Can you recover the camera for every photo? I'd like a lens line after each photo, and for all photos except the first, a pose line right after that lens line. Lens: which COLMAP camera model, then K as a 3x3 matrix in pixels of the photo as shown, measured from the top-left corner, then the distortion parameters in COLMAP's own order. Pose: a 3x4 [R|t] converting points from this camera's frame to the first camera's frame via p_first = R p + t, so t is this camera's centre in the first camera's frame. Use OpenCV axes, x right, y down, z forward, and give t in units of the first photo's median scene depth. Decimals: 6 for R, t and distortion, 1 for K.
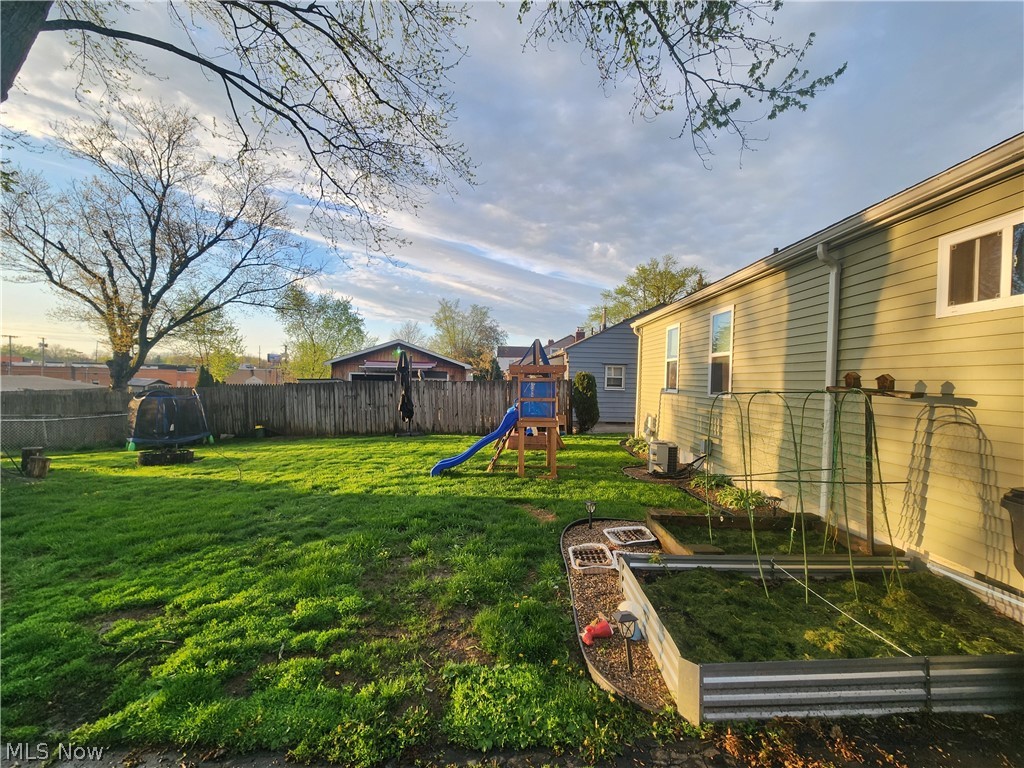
lens RADIAL K [[416.8, 0, 511.1], [0, 416.8, 383.2], [0, 0, 1]] dist [0.000191, -0.000106]
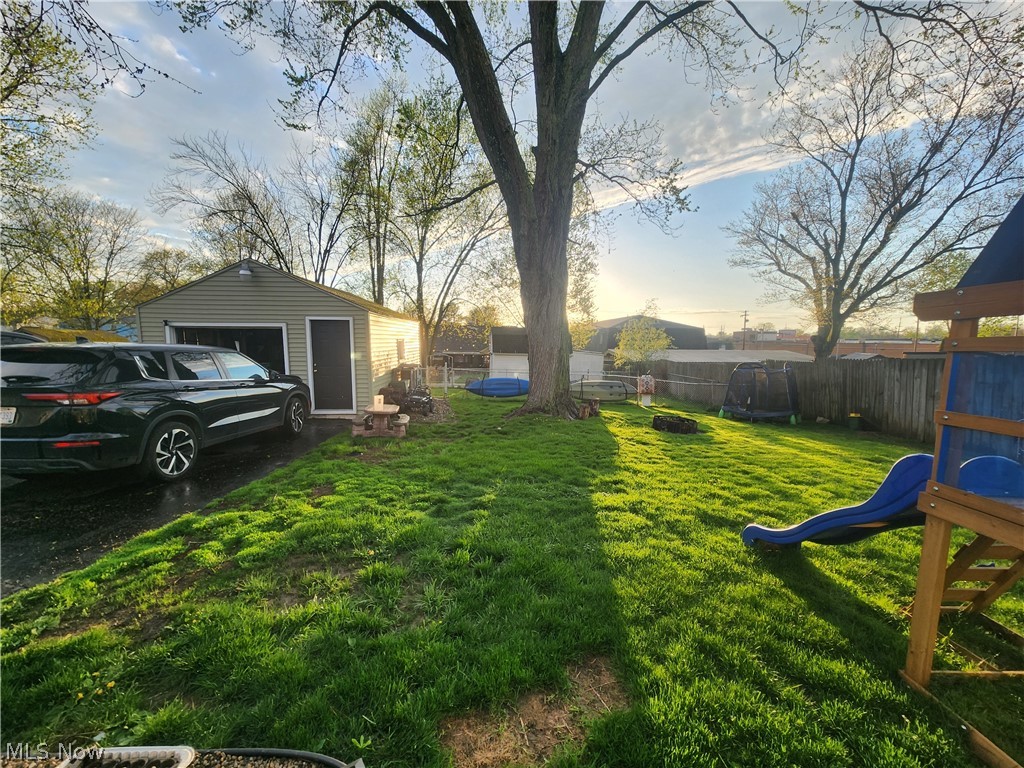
lens RADIAL K [[416.8, 0, 511.6], [0, 416.8, 384.5], [0, 0, 1]] dist [0.000191, -0.000106]
pose [[0.020014, 0.076042, -0.996904, 0.145583], [-0.015890, 0.997002, 0.075731, 0.001076], [0.999673, 0.014325, 0.021163, 0.359535]]
